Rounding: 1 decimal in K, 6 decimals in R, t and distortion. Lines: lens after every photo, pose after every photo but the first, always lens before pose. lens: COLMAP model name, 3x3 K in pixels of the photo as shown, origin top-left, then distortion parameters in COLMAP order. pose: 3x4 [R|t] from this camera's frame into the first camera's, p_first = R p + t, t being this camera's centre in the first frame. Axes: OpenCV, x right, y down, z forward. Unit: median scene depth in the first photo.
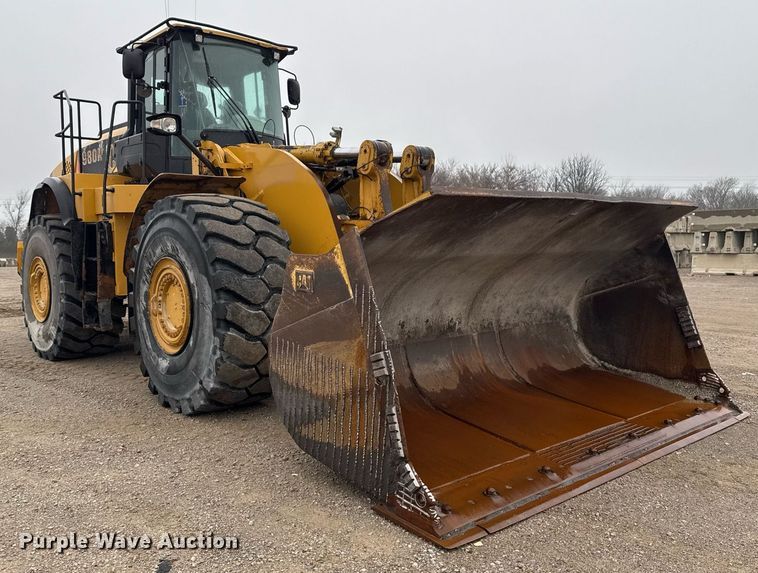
lens RADIAL K [[653.7, 0, 379.0], [0, 653.7, 286.5], [0, 0, 1]] dist [0.018119, 0.002054]
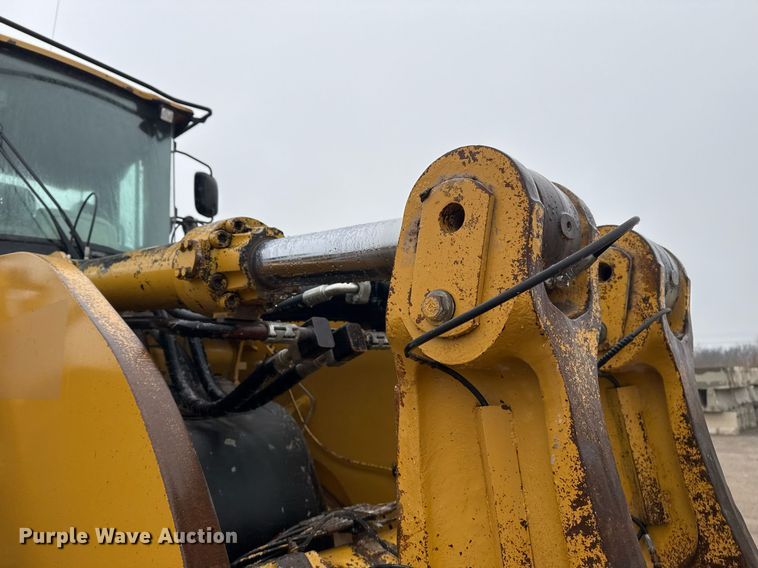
lens RADIAL K [[564.7, 0, 379.0], [0, 564.7, 284.0], [0, 0, 1]] dist [0.041712, -0.000876]
pose [[0.994885, 0.006401, 0.100816, -0.045217], [0.019551, 0.966922, -0.254322, -0.139224], [-0.099109, 0.254993, 0.961850, 0.774531]]
